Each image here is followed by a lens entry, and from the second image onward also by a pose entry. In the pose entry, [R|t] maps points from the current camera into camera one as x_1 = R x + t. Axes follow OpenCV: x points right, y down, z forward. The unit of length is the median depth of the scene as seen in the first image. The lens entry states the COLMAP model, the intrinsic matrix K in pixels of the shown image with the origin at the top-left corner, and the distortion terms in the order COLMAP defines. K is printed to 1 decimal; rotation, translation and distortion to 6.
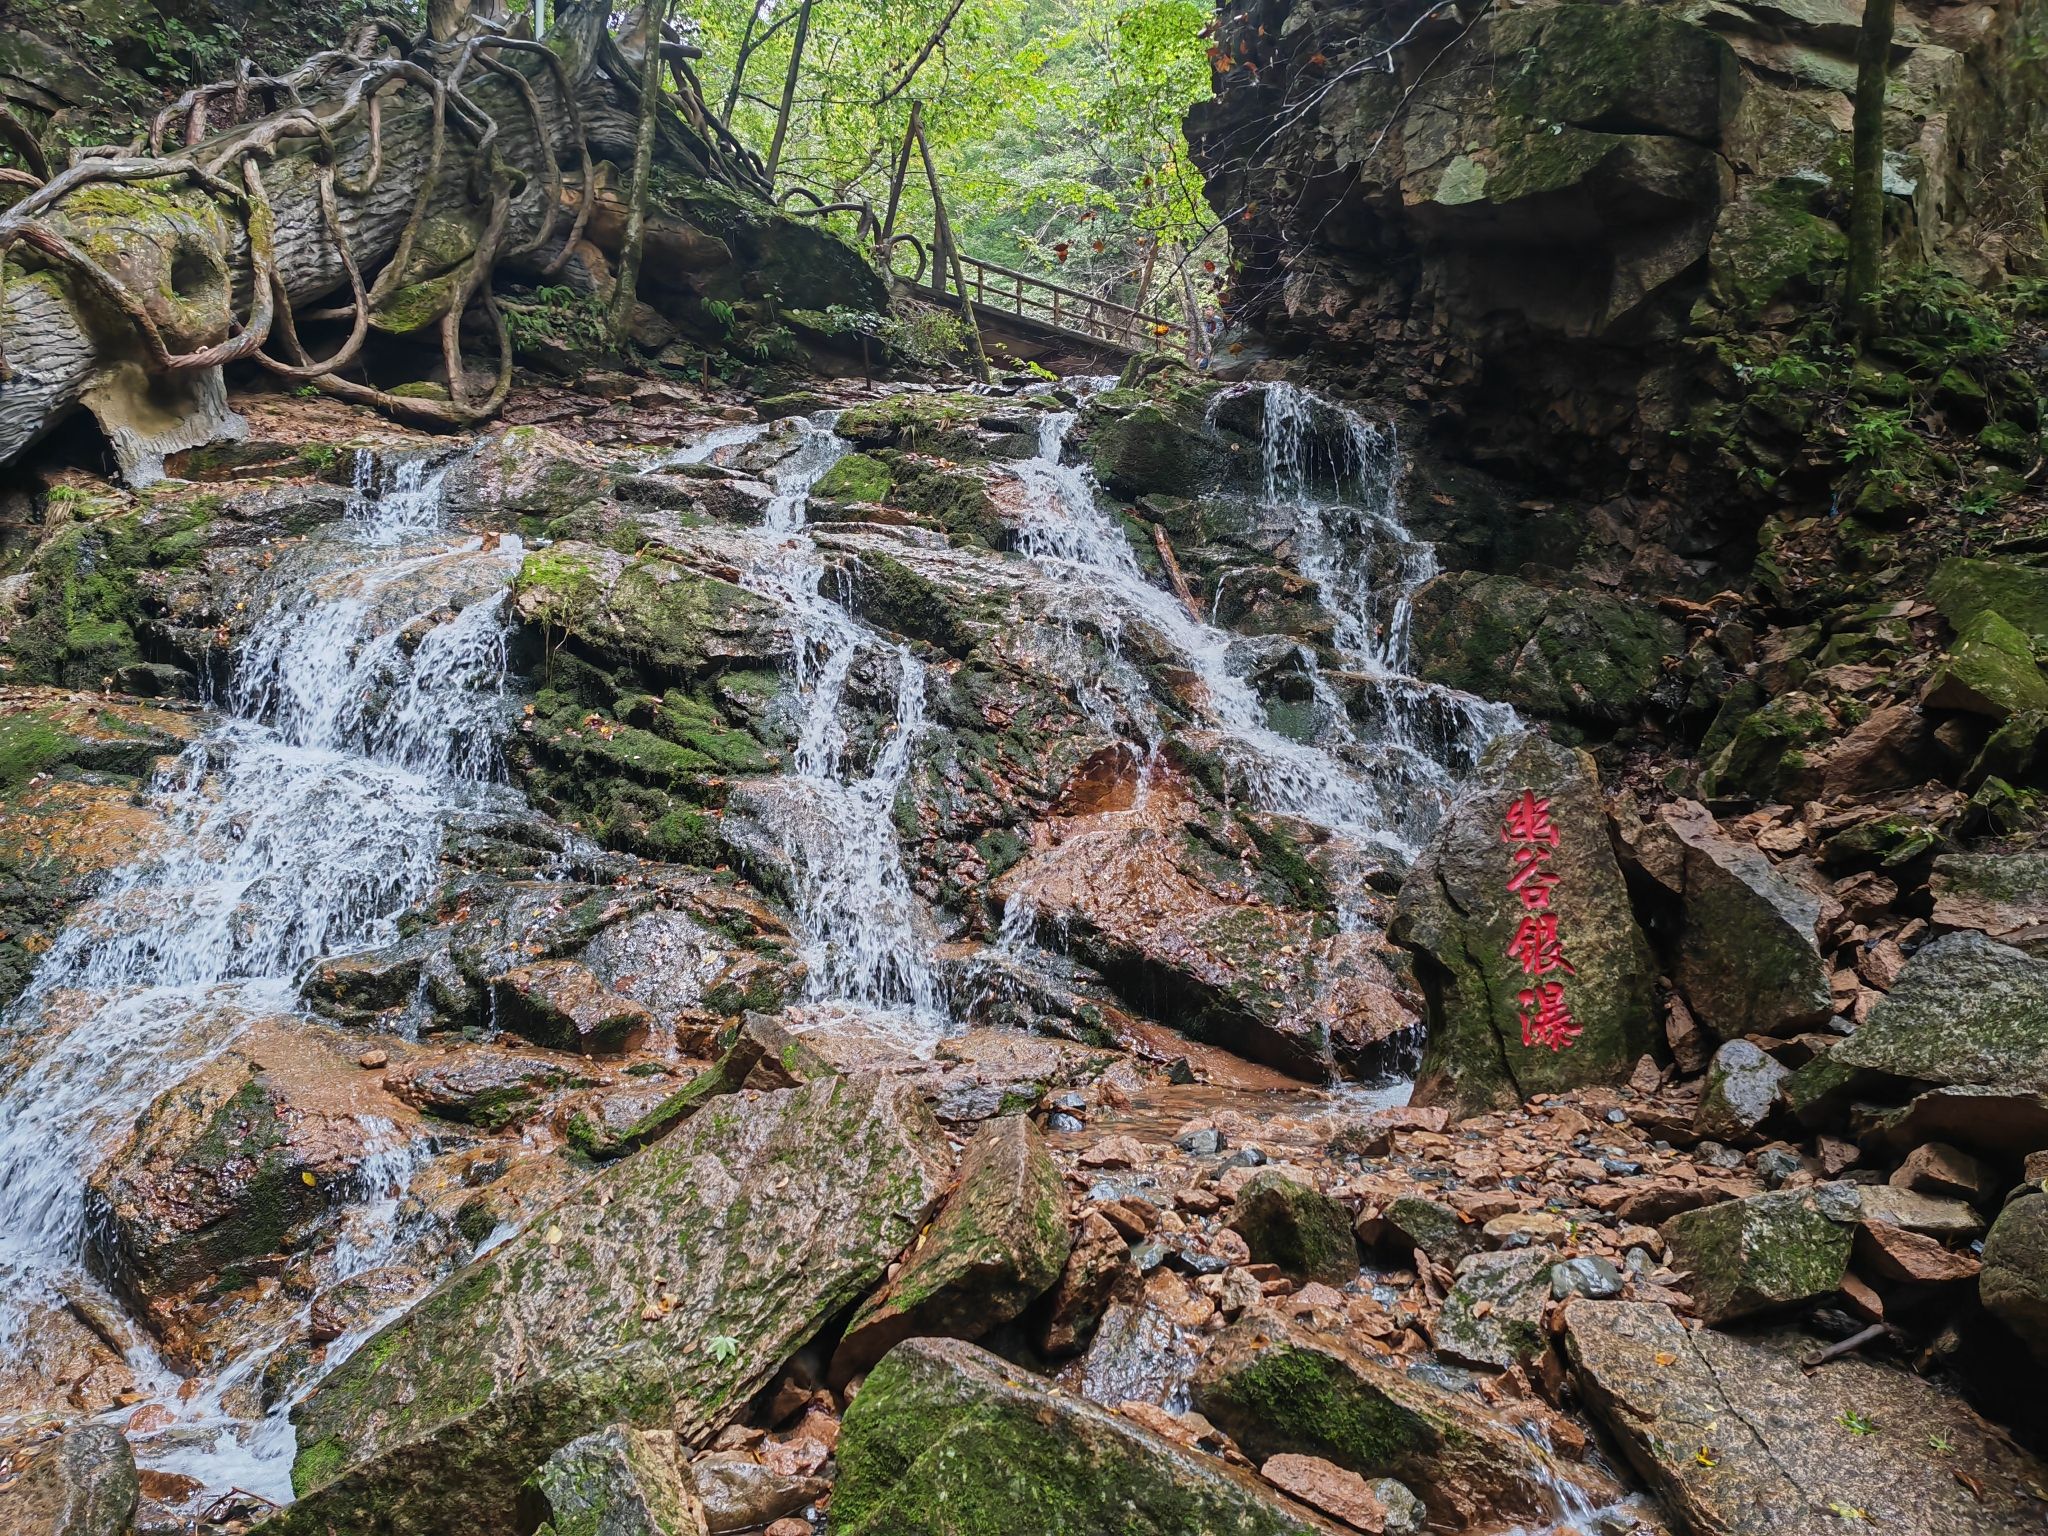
lens RADIAL K [[1597.9, 0, 1014.2], [0, 1597.9, 763.3], [0, 0, 1]] dist [0.071941, -0.084734]
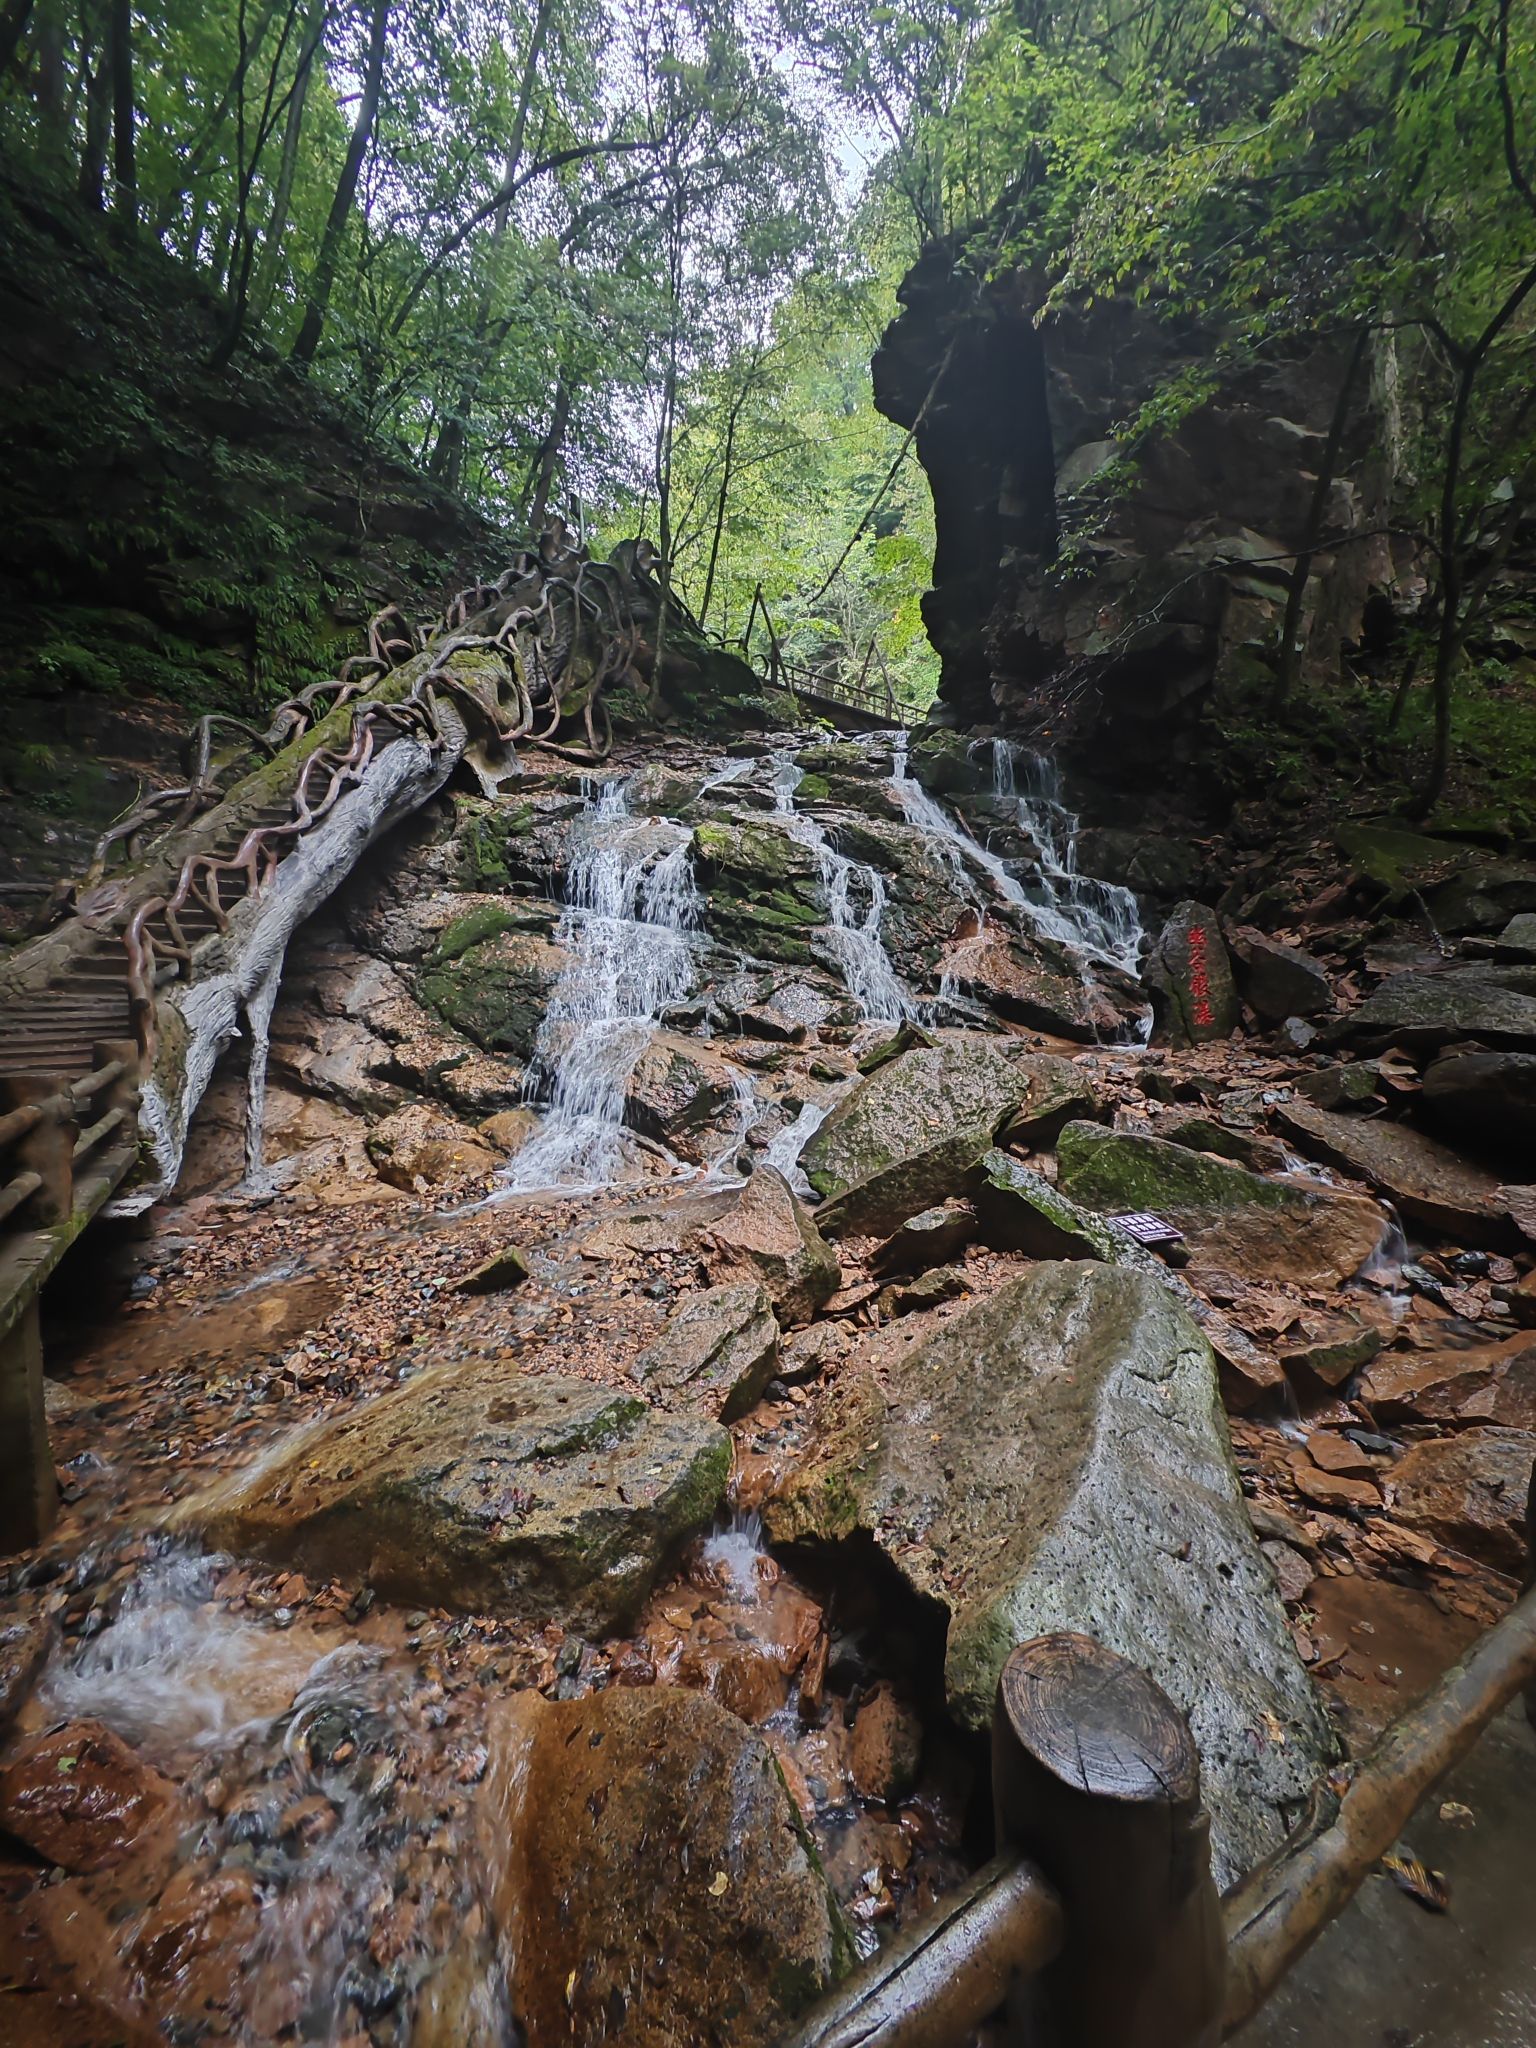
lens RADIAL K [[807.1, 0, 768.0], [0, 807.1, 1024.0], [0, 0, 1]] dist [0.012131, 0.000093]
pose [[0.998627, -0.028655, 0.043848, -0.259188], [0.022569, 0.990795, 0.133480, -0.008056], [-0.047270, -0.132307, 0.990081, -0.151149]]
